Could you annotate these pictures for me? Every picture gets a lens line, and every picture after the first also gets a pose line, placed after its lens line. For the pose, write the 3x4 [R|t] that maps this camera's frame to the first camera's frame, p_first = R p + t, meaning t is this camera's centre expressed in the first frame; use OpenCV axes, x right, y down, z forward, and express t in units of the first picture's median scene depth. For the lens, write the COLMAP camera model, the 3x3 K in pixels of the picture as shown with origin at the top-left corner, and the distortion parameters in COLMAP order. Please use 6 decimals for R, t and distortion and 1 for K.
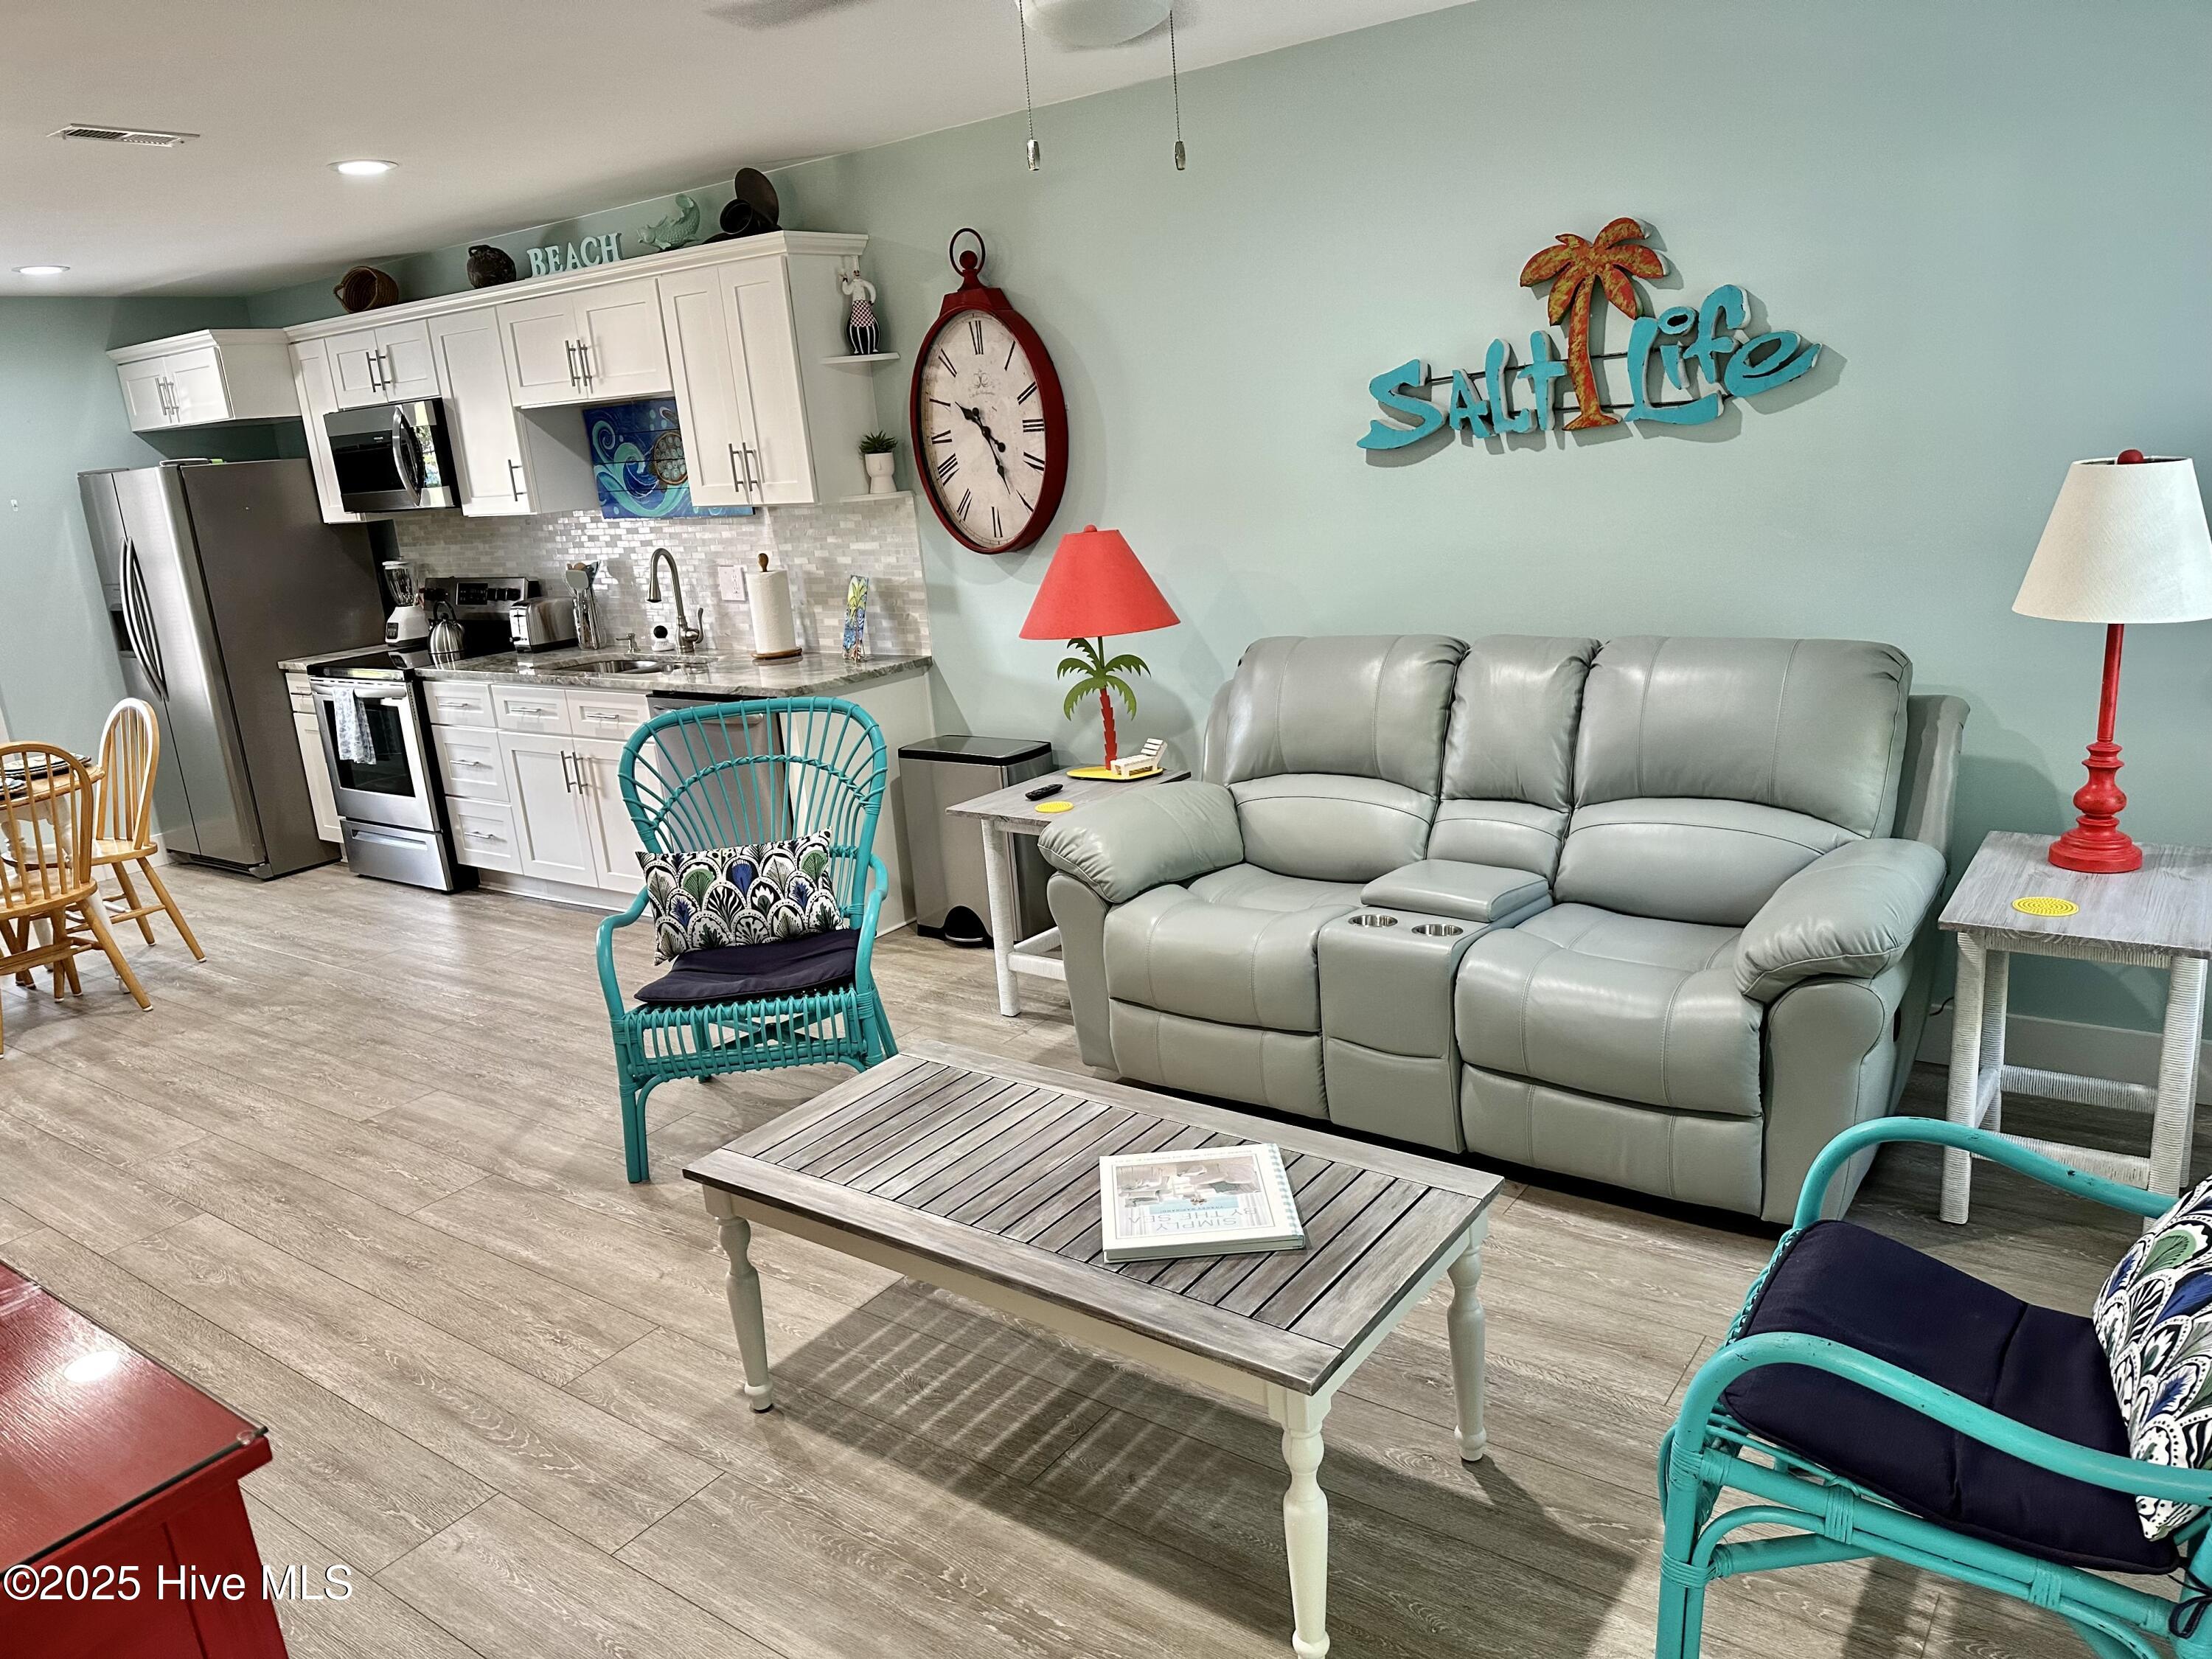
lens RADIAL K [[1550.3, 0, 1106.0], [0, 1550.3, 829.5], [0, 0, 1]] dist [0.099115, -0.140980]
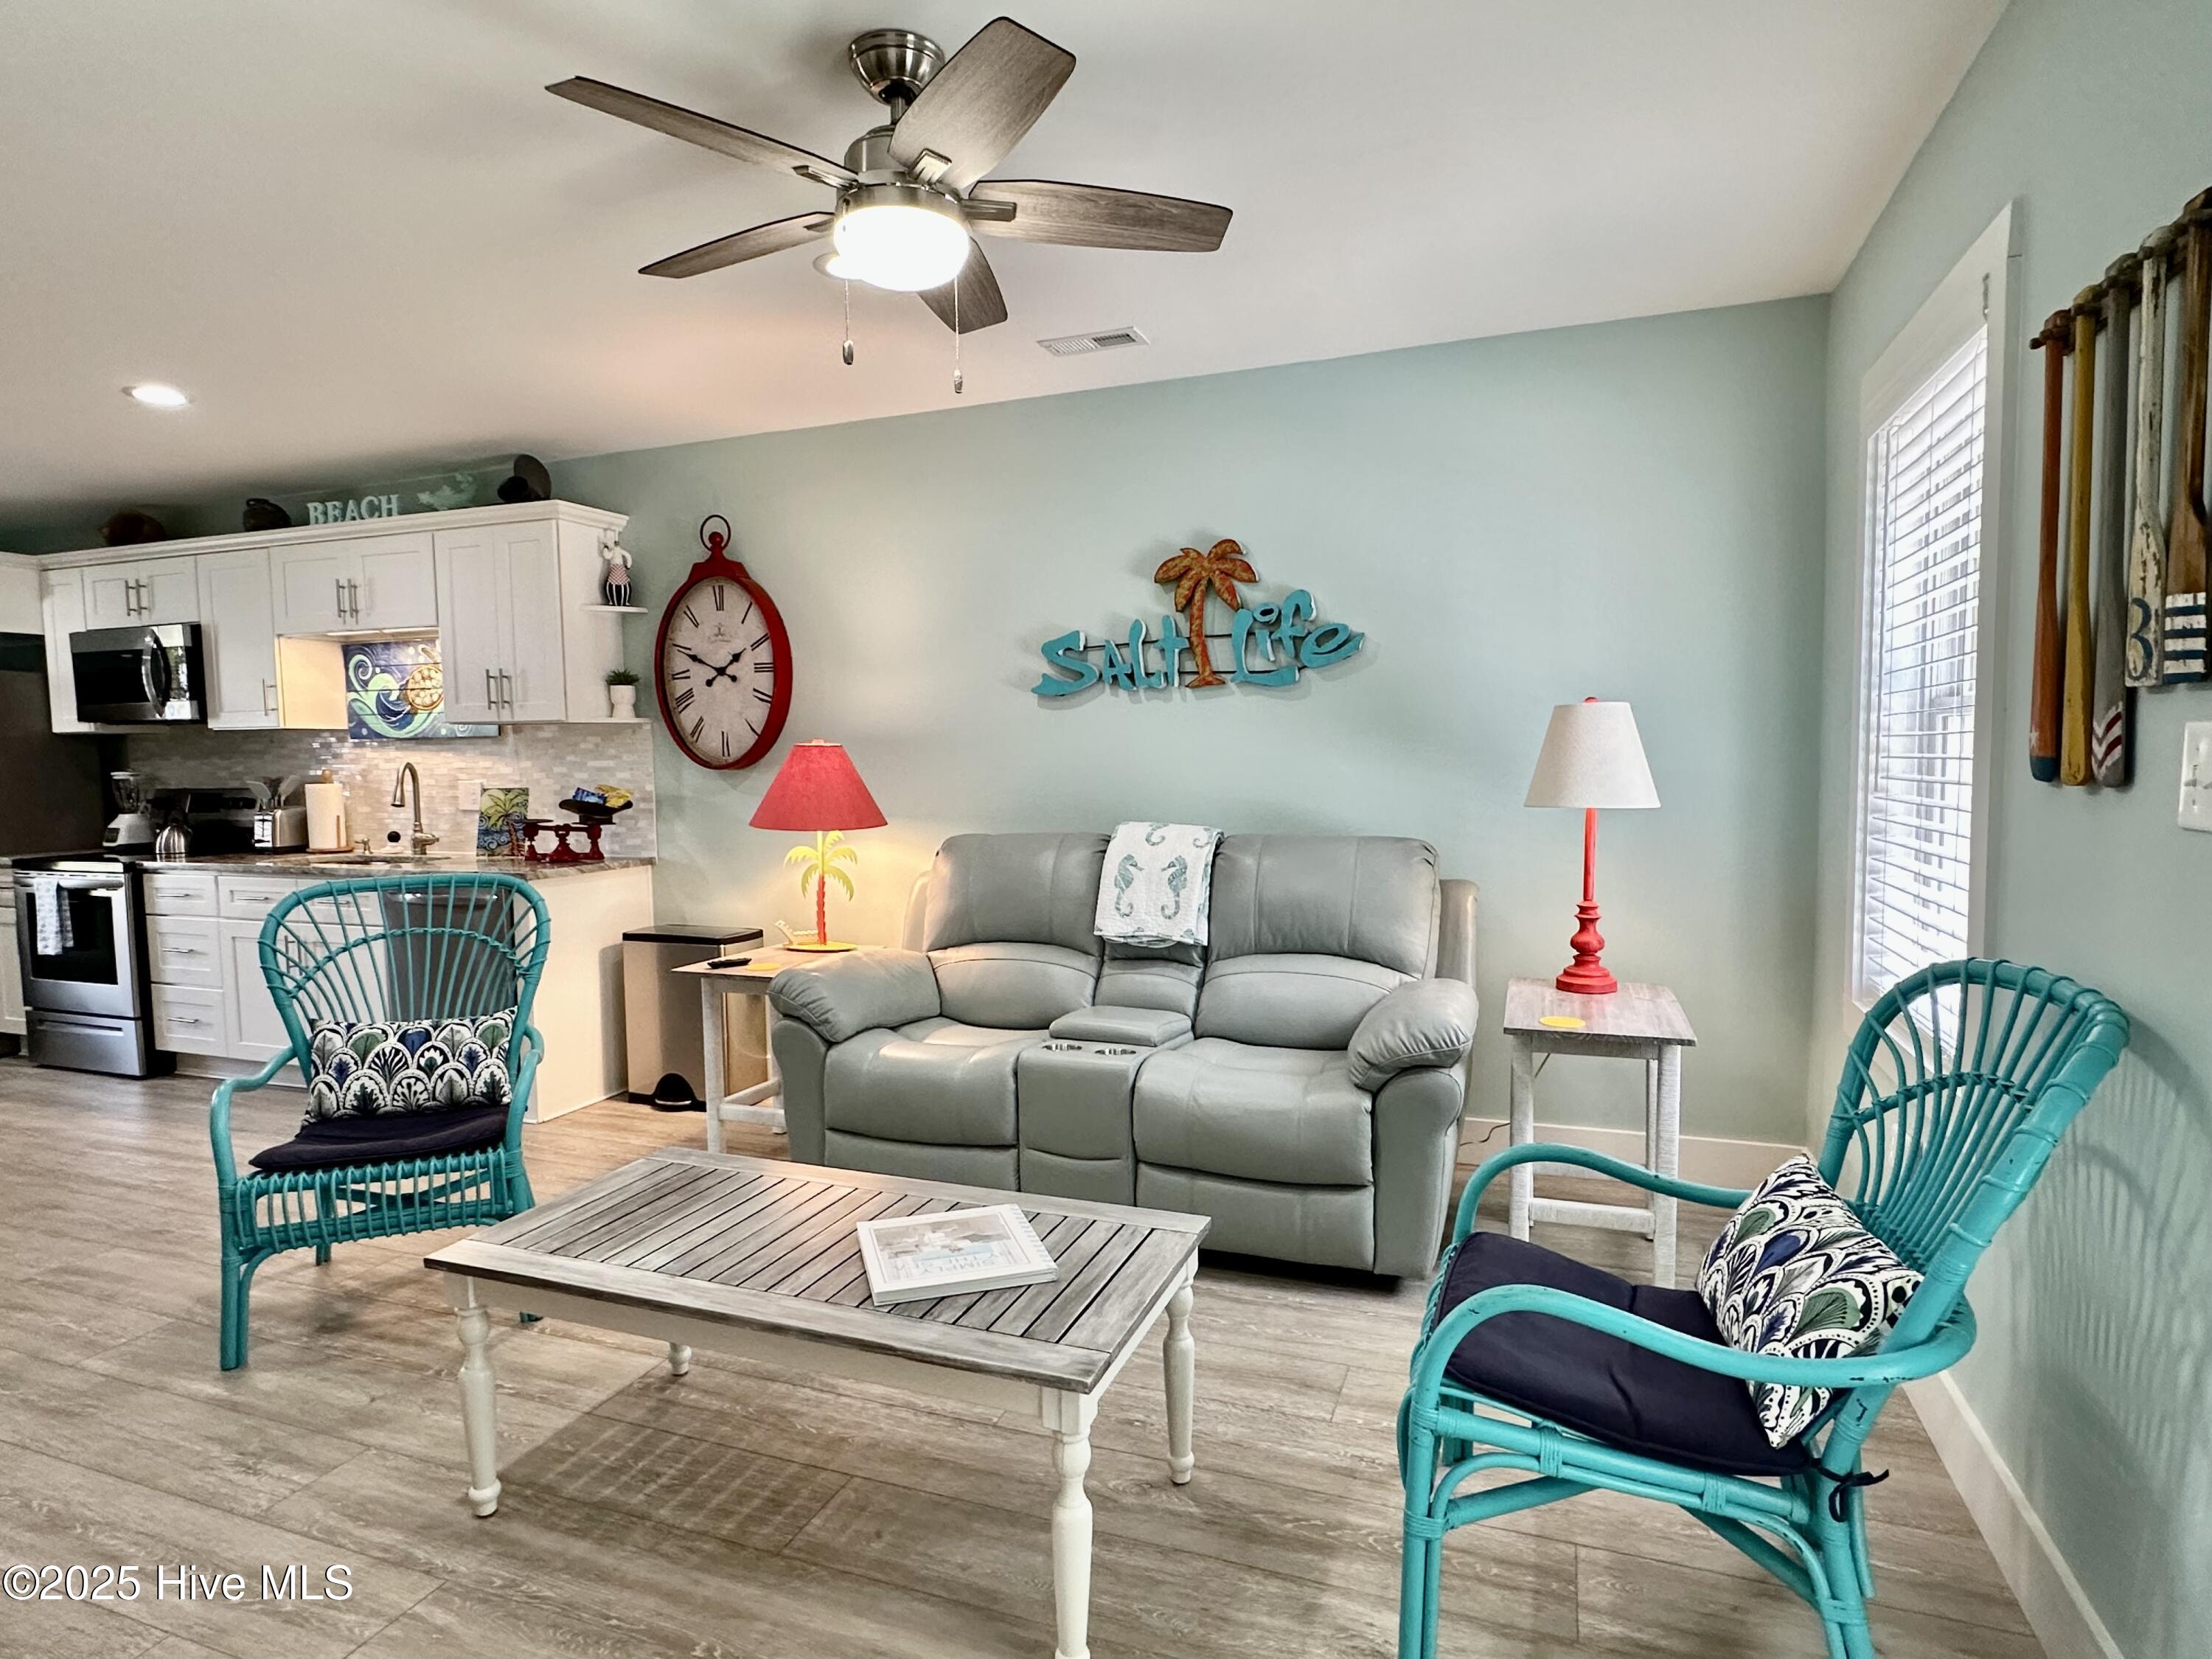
lens RADIAL K [[1208.2, 0, 1100.6], [0, 1208.2, 842.9], [0, 0, 1]] dist [0.002092, 0.001743]
pose [[0.961577, 0.046102, 0.270635, -0.042601], [0.006549, 0.981666, -0.190496, 0.059041], [-0.274456, 0.184949, 0.943646, 0.056486]]
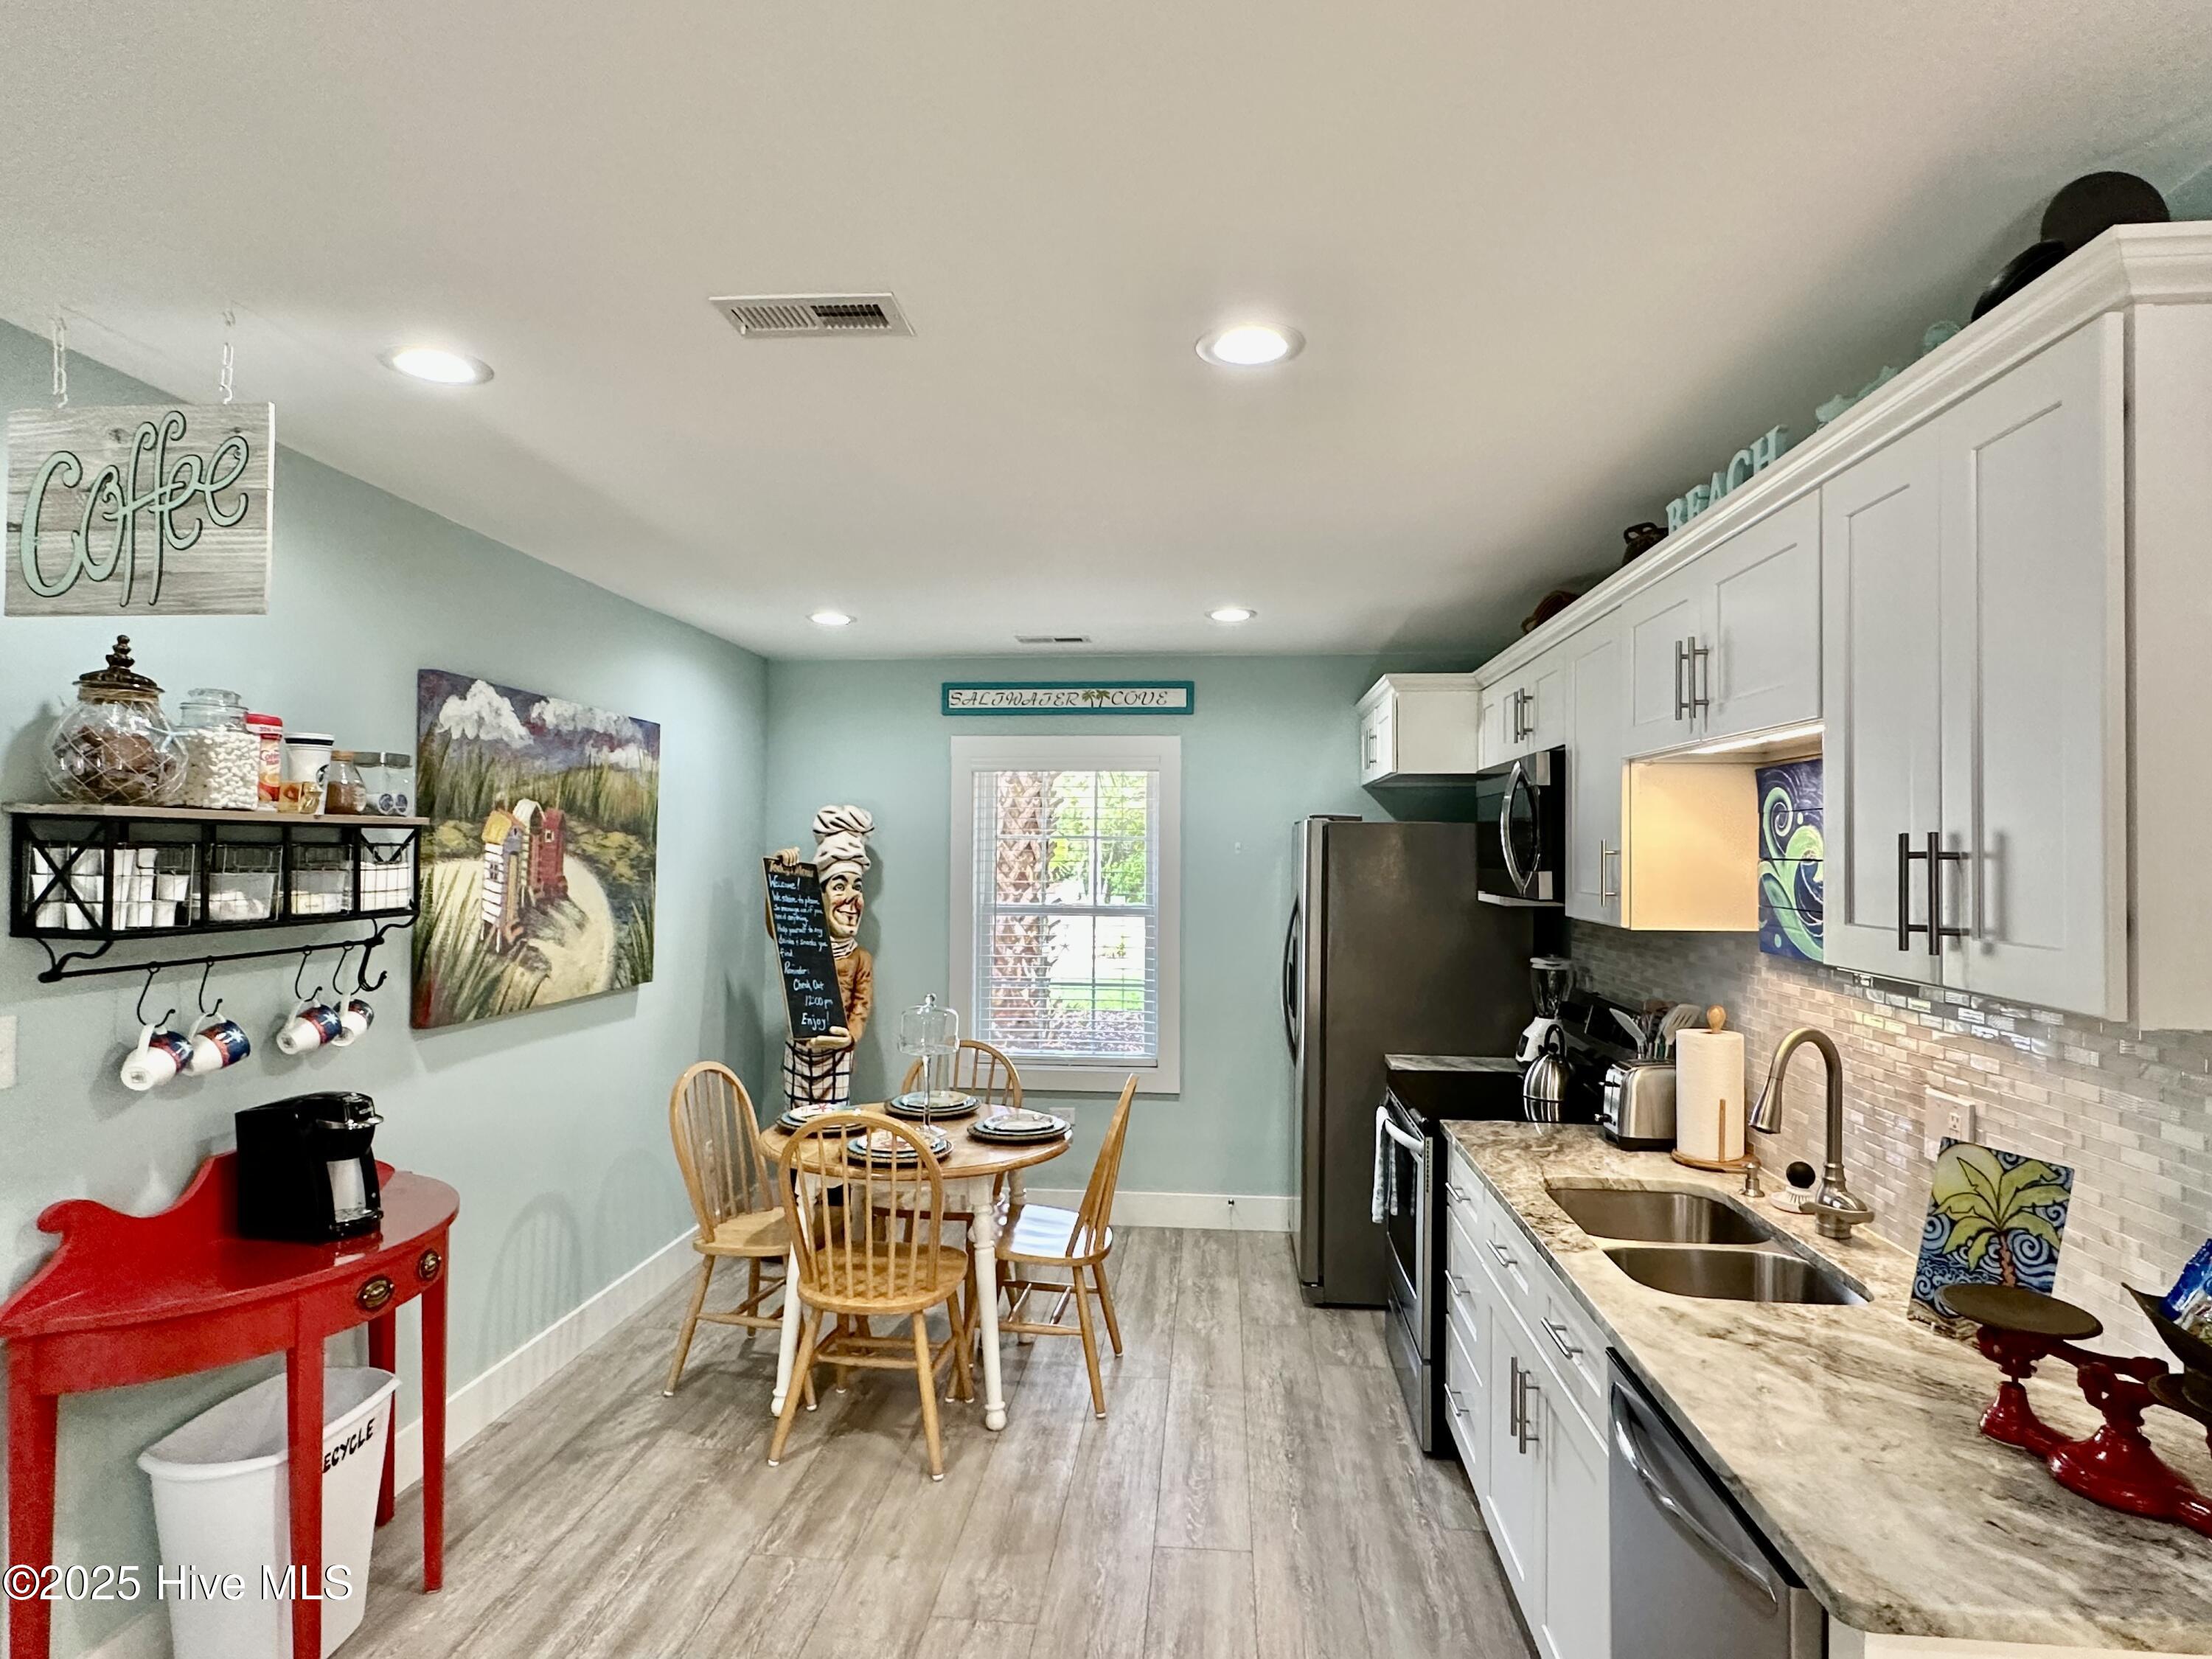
lens RADIAL K [[1204.0, 0, 1106.0], [0, 1204.0, 829.5], [0, 0, 1]] dist [-0.000184, -0.000109]
pose [[0.511980, 0.069496, -0.856182, -0.088027], [-0.267248, 0.960143, -0.081875, -0.181549], [0.816367, 0.270731, 0.510146, 0.734561]]
